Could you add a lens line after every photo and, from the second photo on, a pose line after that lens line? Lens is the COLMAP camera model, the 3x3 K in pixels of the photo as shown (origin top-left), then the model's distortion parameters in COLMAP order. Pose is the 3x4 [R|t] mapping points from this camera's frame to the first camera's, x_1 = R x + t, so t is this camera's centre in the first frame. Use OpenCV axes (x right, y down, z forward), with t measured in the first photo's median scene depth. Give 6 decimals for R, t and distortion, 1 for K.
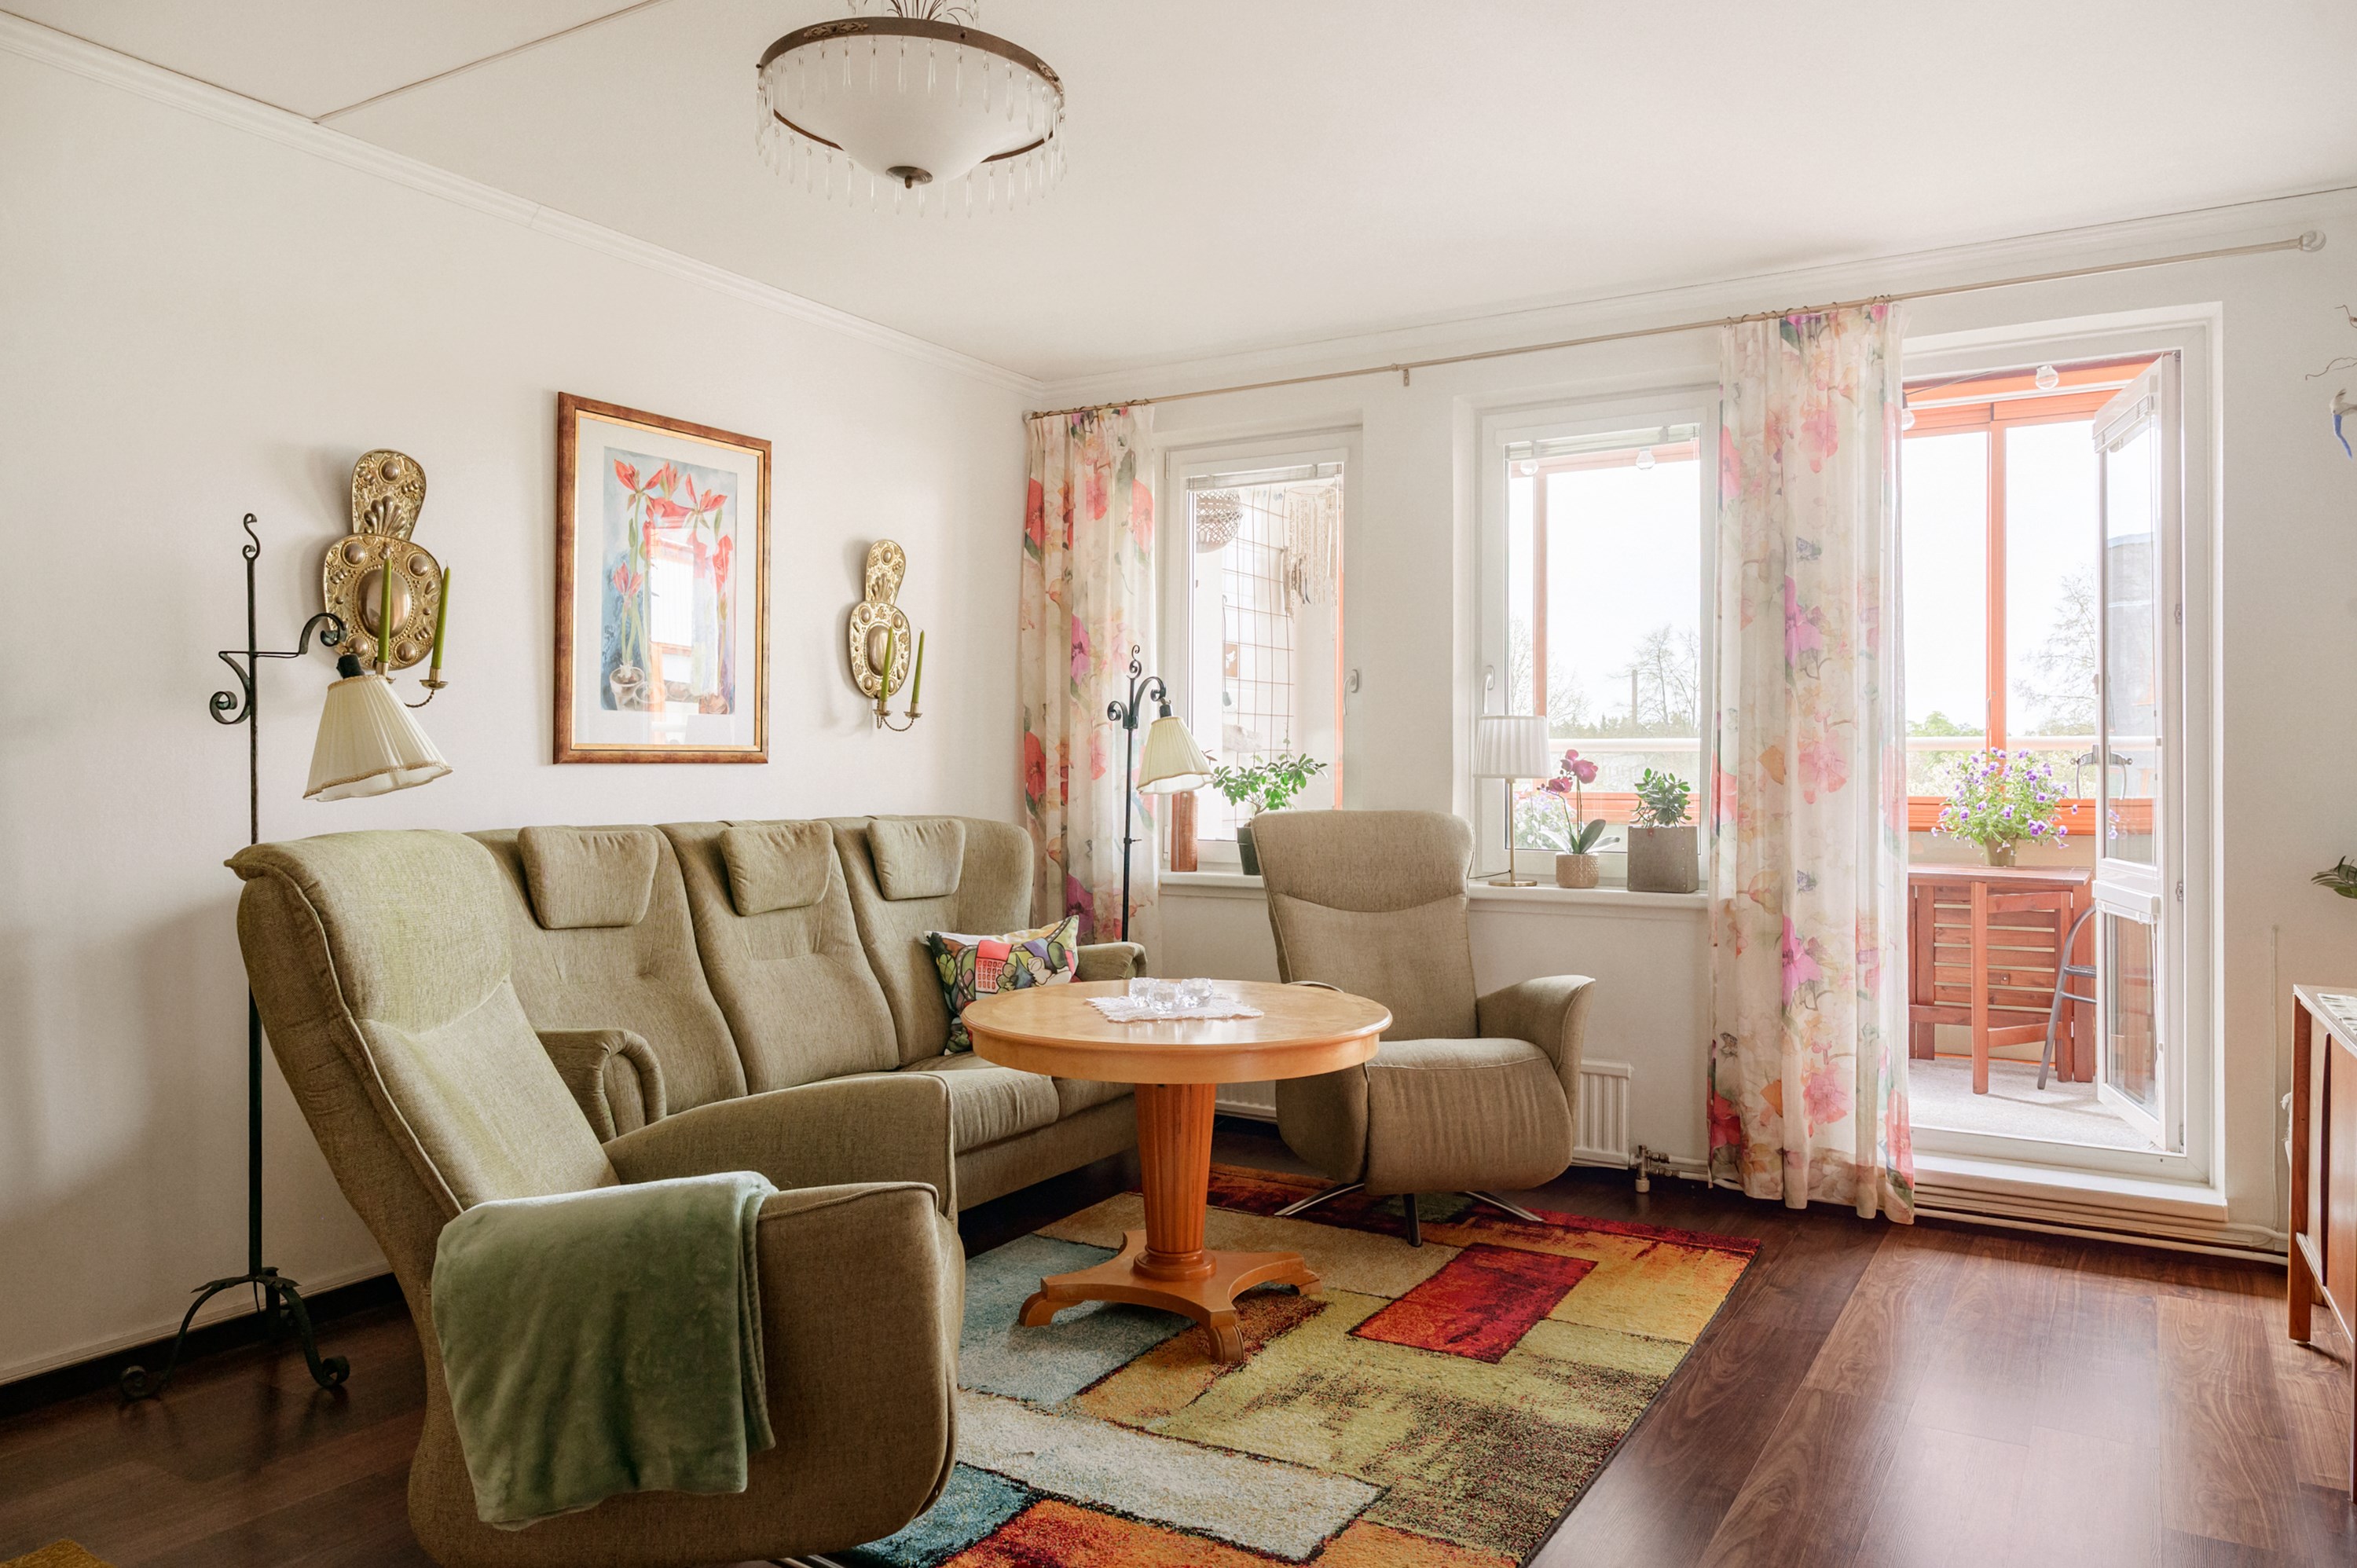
lens RADIAL K [[1631.8, 0, 1179.7], [0, 1631.8, 783.0], [0, 0, 1]] dist [0.003613, -0.003526]
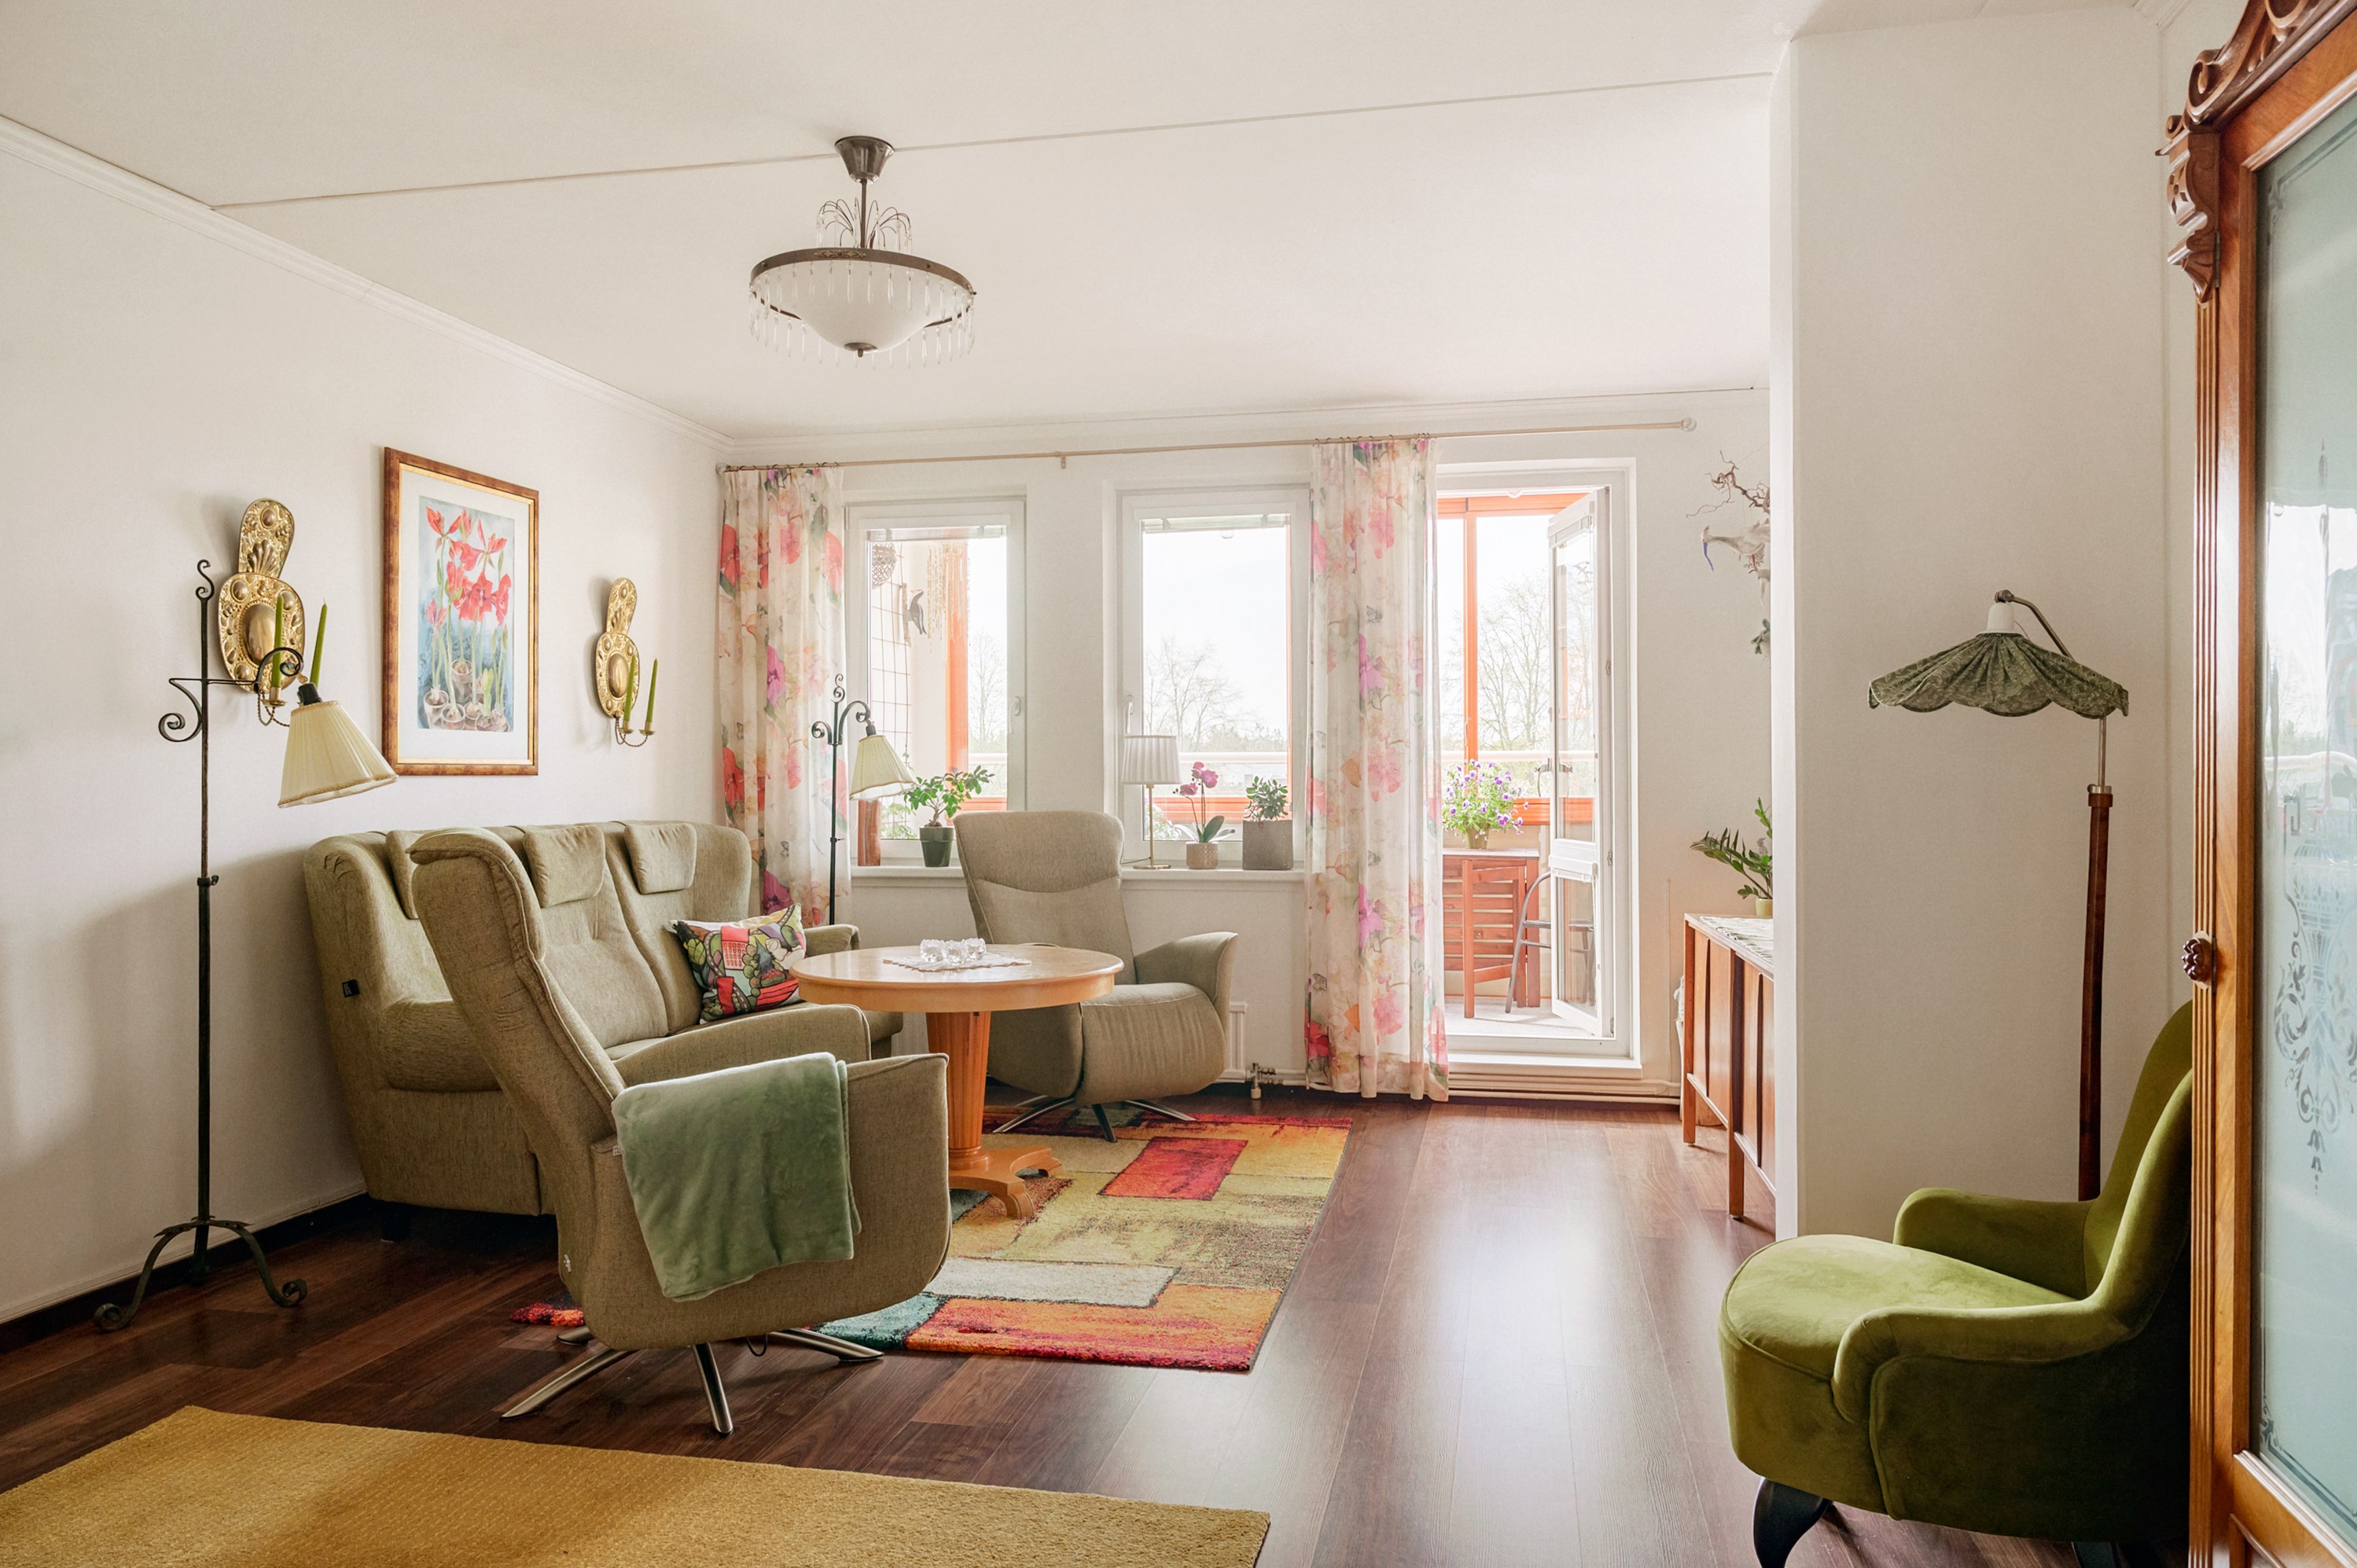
lens RADIAL K [[1631.7, 0, 1202.6], [0, 1631.7, 813.5], [0, 0, 1]] dist [0.003613, -0.003526]
pose [[0.940780, -0.012514, 0.338786, -0.216570], [0.008721, 0.999881, 0.012716, 0.004397], [-0.338905, -0.009009, 0.940778, -0.238619]]
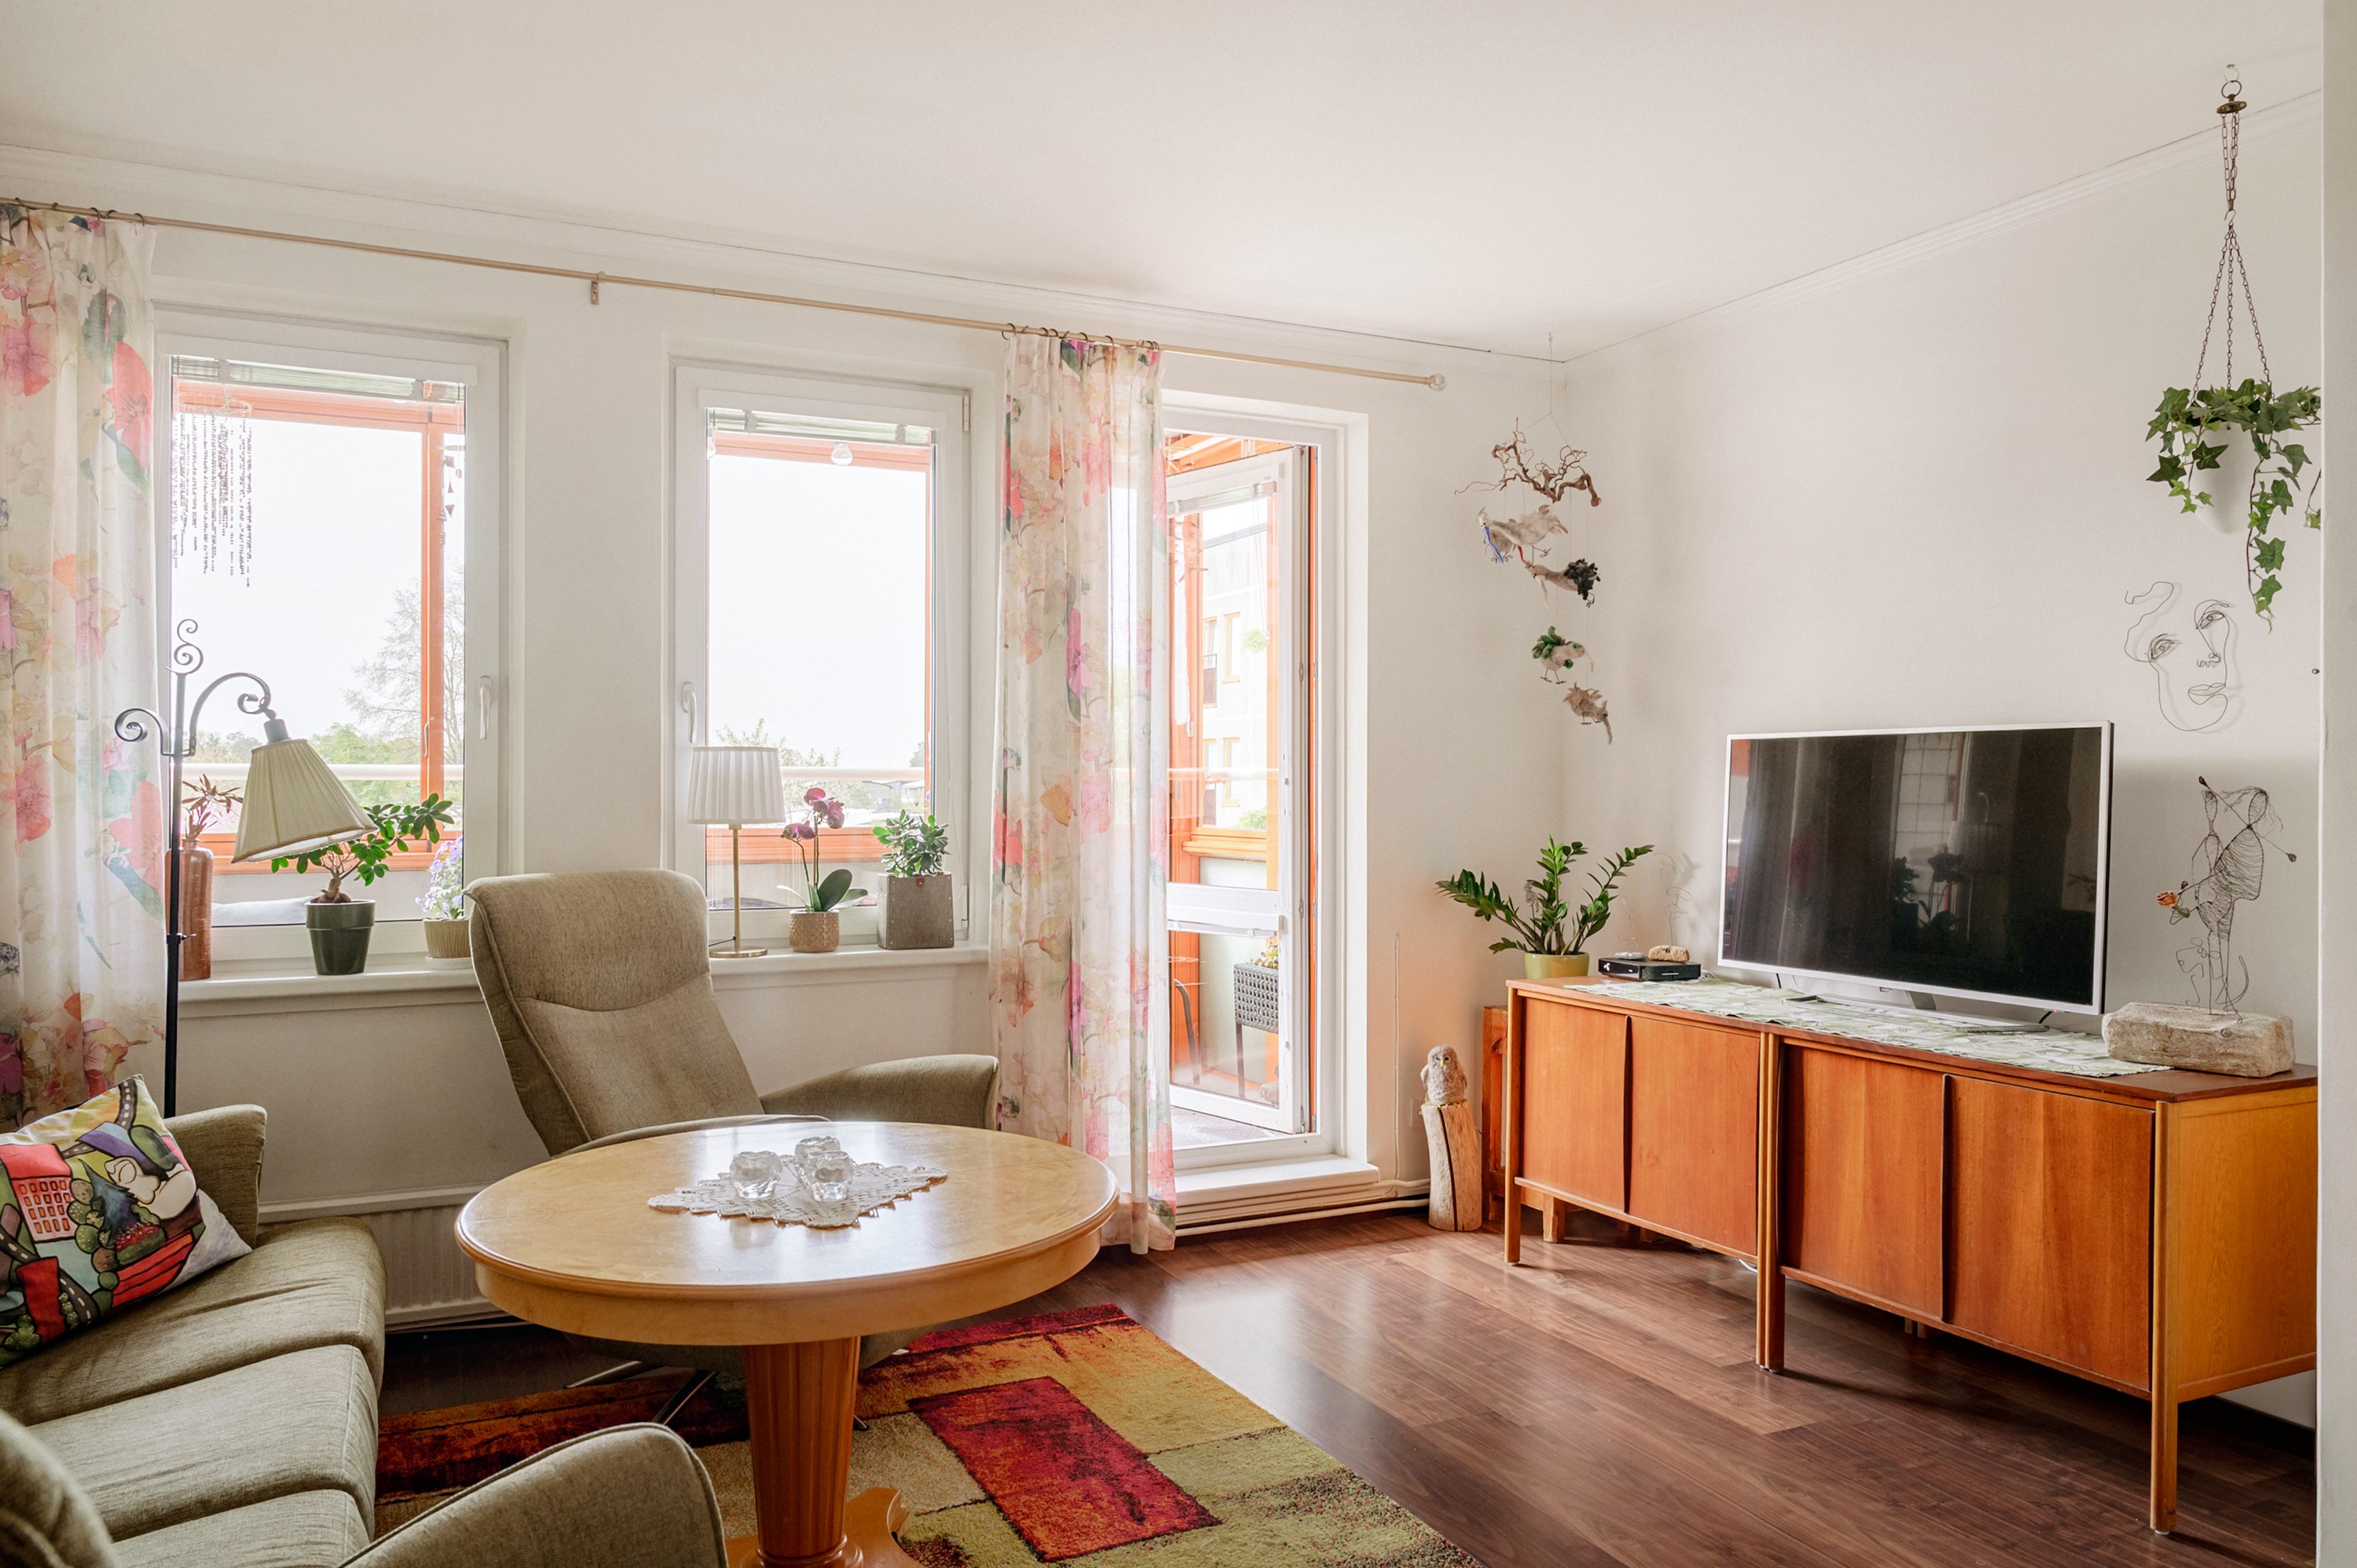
lens RADIAL K [[1631.8, 0, 1206.8], [0, 1631.8, 800.8], [0, 0, 1]] dist [0.003613, -0.003526]
pose [[0.545600, -0.011996, 0.837960, -0.398436], [0.008393, 0.999926, 0.008850, -0.022025], [-0.838003, 0.002205, 0.545661, 0.414290]]
